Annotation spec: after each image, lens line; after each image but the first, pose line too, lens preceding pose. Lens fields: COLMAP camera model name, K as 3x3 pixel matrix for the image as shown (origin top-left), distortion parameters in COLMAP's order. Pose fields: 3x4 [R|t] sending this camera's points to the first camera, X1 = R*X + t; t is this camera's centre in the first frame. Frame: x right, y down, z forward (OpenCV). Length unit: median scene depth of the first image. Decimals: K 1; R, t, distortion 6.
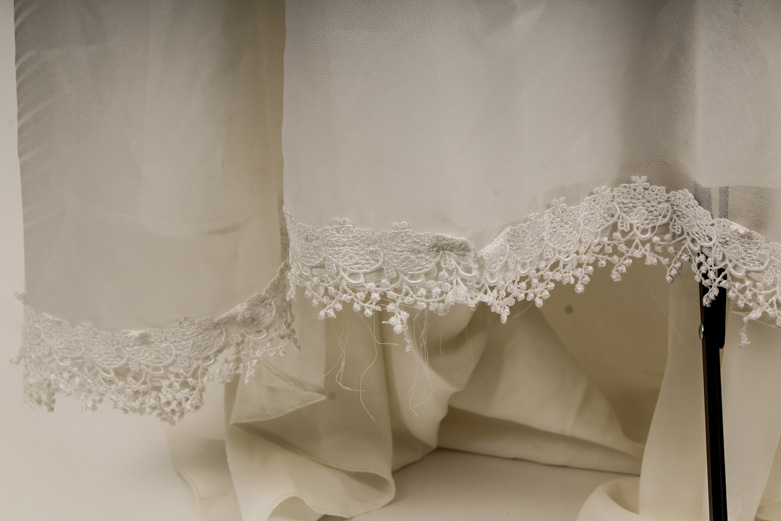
lens RADIAL K [[1641.4, 0, 390.5], [0, 1641.4, 260.5], [0, 0, 1]] dist [0.023668, 0.077209]
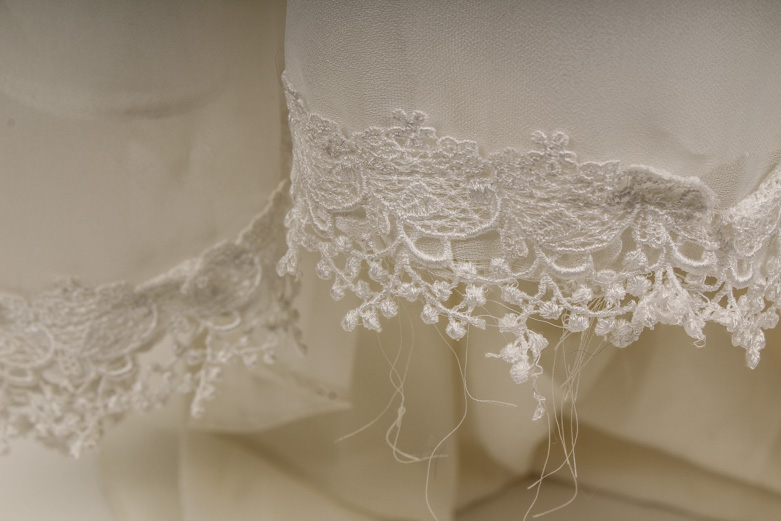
lens RADIAL K [[1641.4, 0, 390.5], [0, 1641.4, 260.5], [0, 0, 1]] dist [0.023668, 0.077209]
pose [[0.996760, 0.077331, -0.022134, -0.022382], [-0.075047, 0.993103, 0.090078, -0.024561], [0.028948, -0.088125, 0.995689, 0.559397]]
